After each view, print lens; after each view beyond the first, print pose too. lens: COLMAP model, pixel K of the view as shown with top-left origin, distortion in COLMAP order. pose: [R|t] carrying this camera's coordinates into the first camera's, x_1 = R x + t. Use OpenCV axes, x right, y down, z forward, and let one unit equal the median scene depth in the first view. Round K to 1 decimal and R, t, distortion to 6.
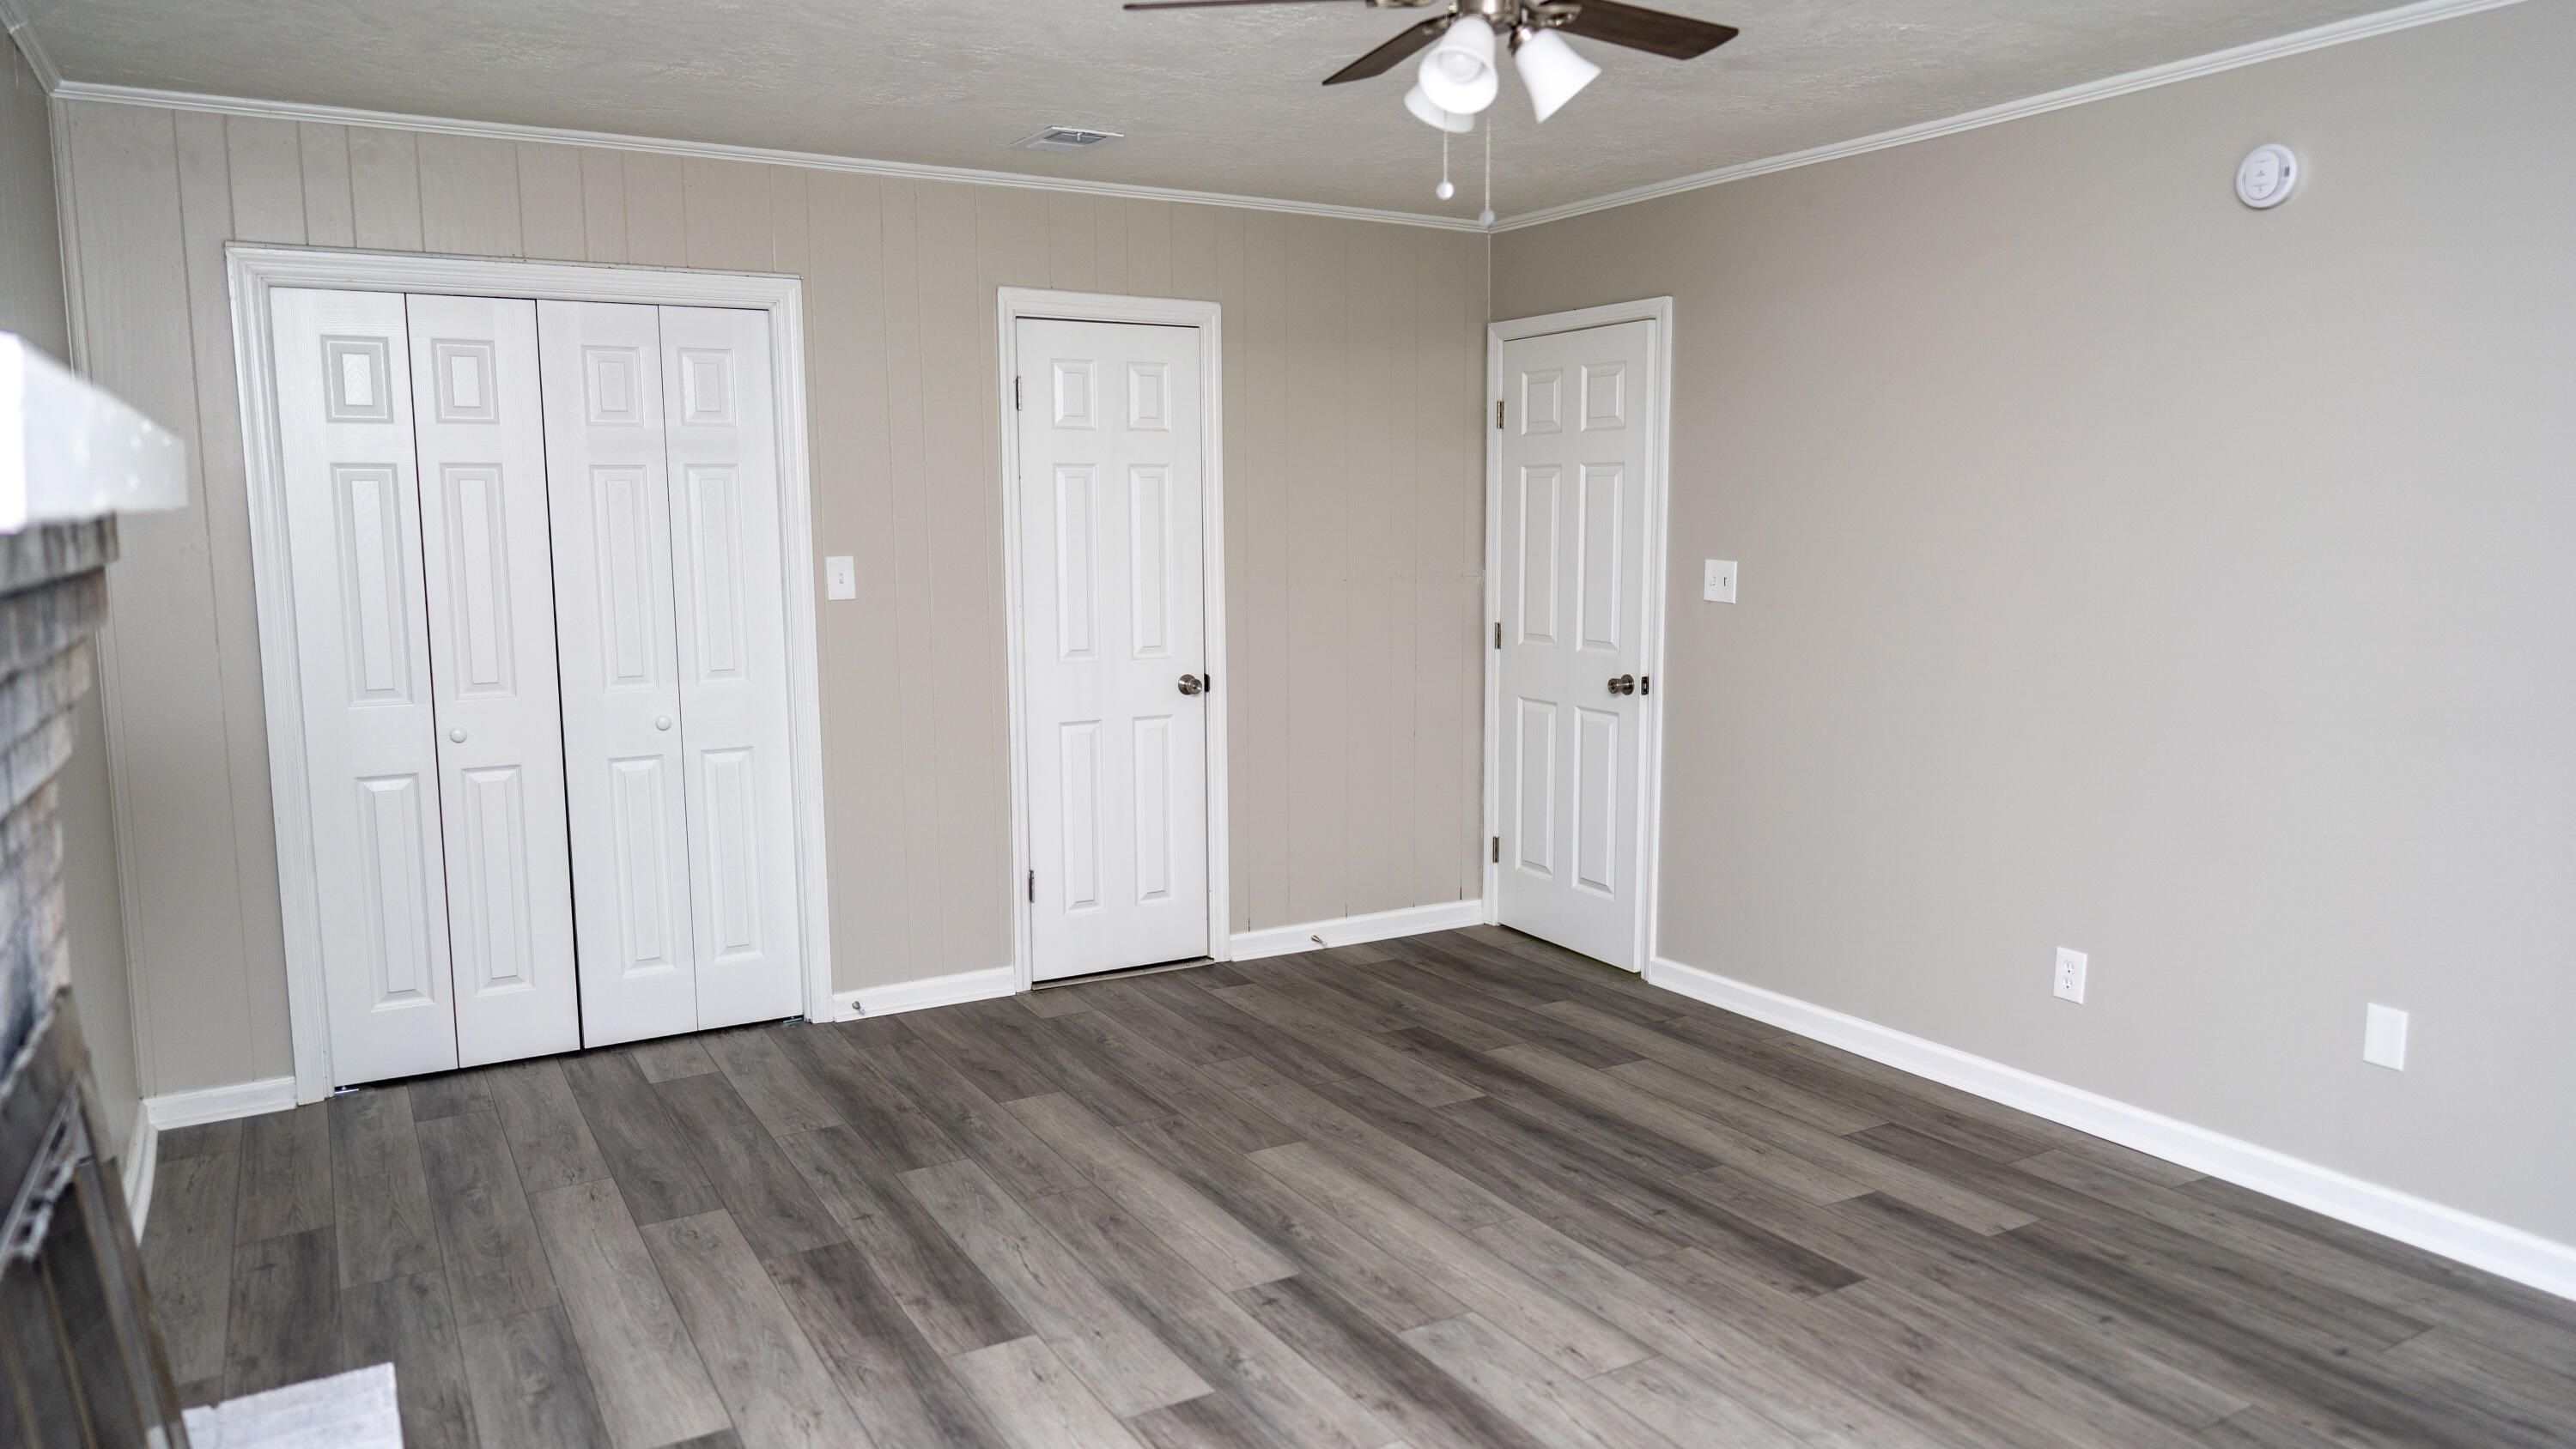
lens RADIAL K [[1710.6, 0, 1287.7], [0, 1710.6, 728.9], [0, 0, 1]] dist [-0.002538, 0.005314]
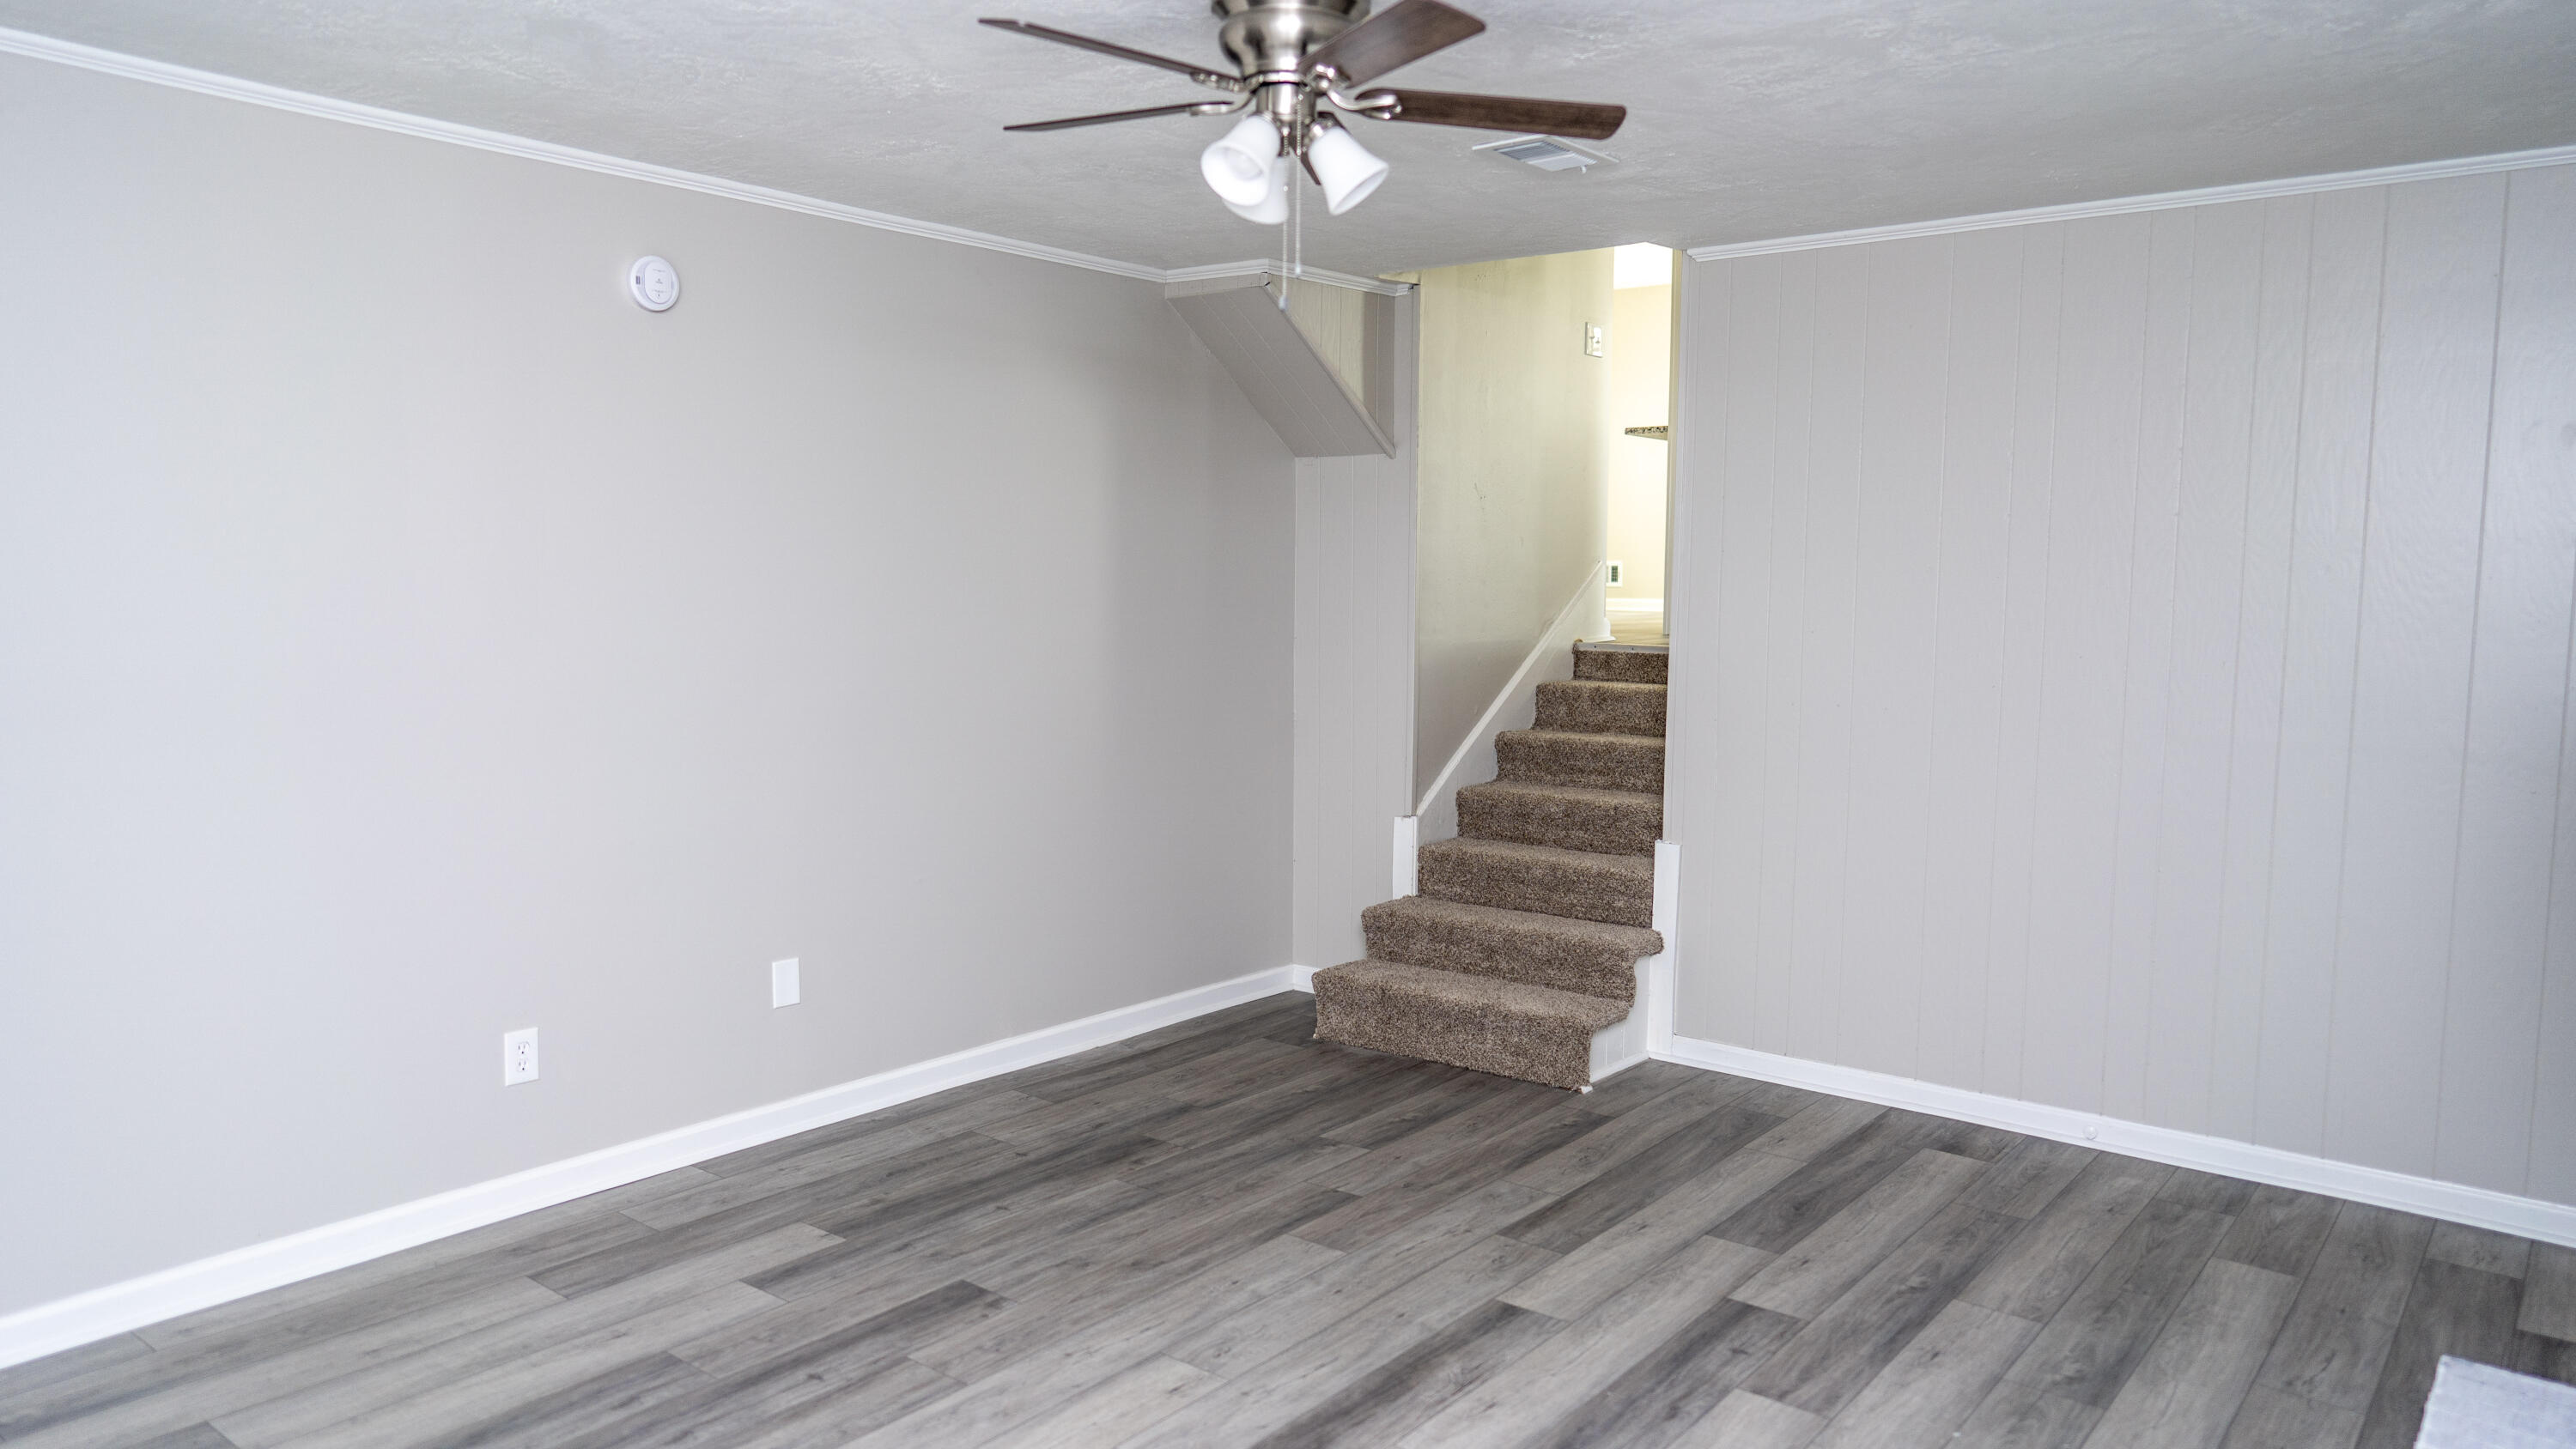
lens RADIAL K [[1710.6, 0, 1288.8], [0, 1710.6, 727.2], [0, 0, 1]] dist [-0.002538, 0.005314]
pose [[-0.360105, -0.084143, 0.929109, -0.611482], [0.110886, 0.985003, 0.132183, -0.125090], [-0.926298, 0.150625, -0.345374, 0.958705]]
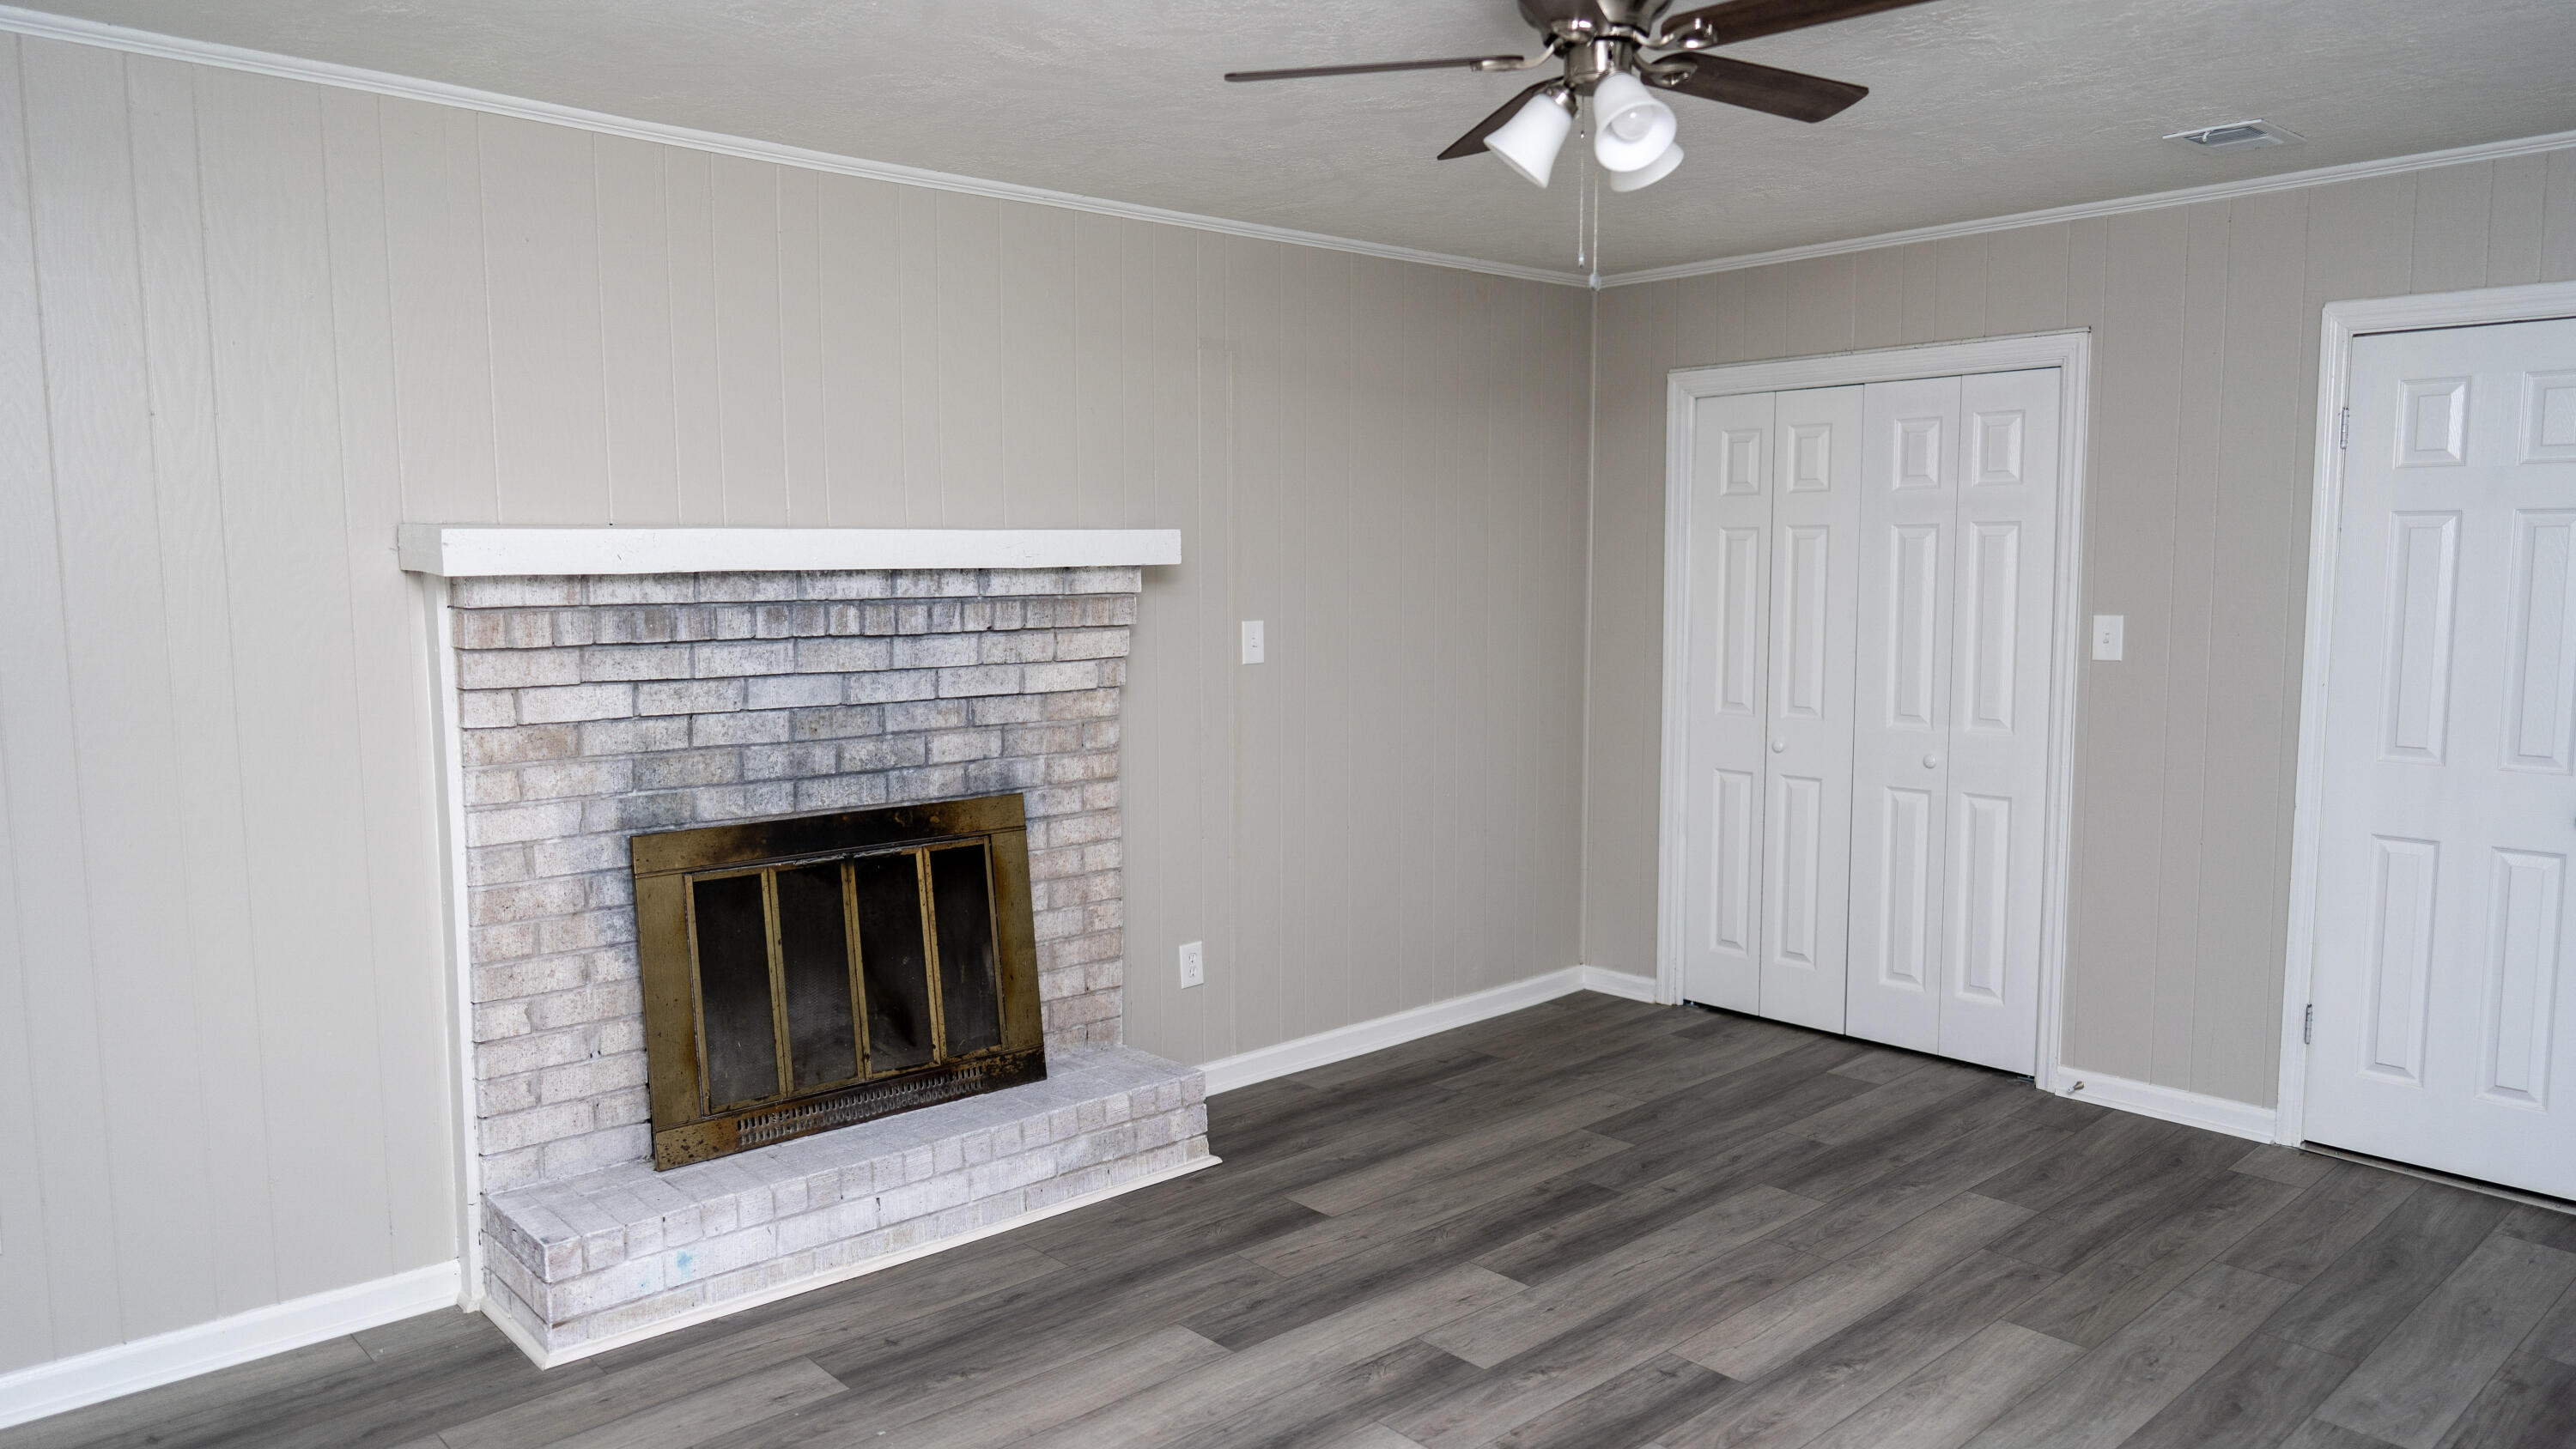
lens RADIAL K [[1710.6, 0, 1288.7], [0, 1710.6, 727.1], [0, 0, 1]] dist [-0.002538, 0.005314]
pose [[0.209176, 0.102378, -0.972504, 0.711531], [-0.125027, 0.989142, 0.077237, -0.068625], [0.969852, 0.105433, 0.219705, 0.435402]]
